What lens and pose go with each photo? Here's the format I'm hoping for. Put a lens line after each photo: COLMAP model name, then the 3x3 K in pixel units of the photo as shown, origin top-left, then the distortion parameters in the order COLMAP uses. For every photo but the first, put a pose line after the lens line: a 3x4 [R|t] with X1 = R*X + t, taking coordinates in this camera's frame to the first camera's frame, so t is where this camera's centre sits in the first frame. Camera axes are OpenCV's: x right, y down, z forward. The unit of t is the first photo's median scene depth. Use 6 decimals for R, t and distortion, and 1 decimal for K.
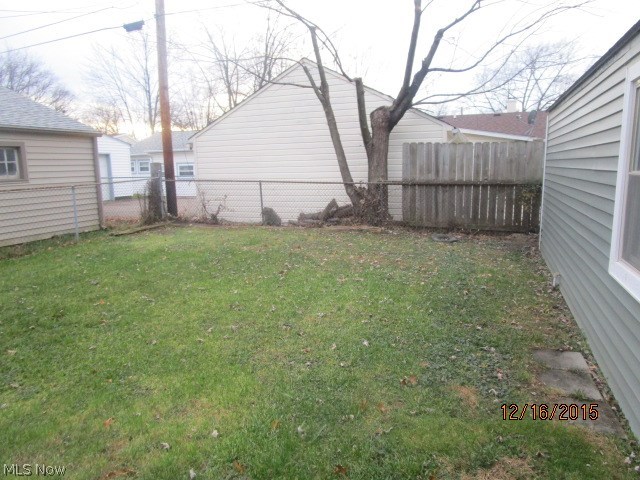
lens RADIAL K [[460.9, 0, 320.6], [0, 460.9, 240.3], [0, 0, 1]] dist [-0.013474, 0.002411]
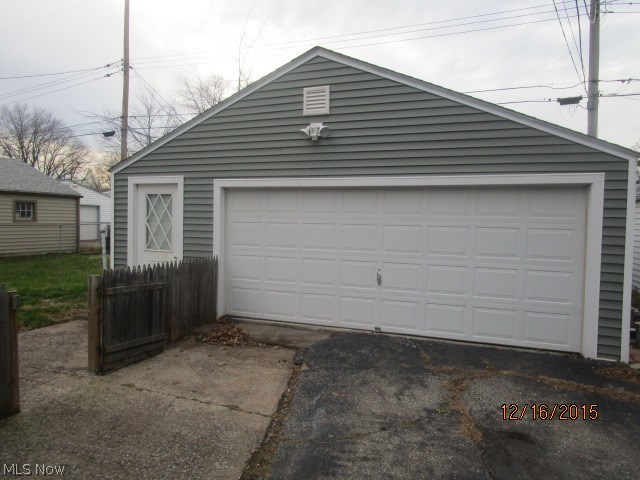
lens RADIAL K [[460.9, 0, 320.2], [0, 460.9, 241.0], [0, 0, 1]] dist [-0.013474, 0.002411]
pose [[0.999078, 0.039682, -0.016394, 0.478149], [-0.041317, 0.992419, -0.115747, 0.103798], [0.011677, 0.116318, 0.993143, -0.724676]]
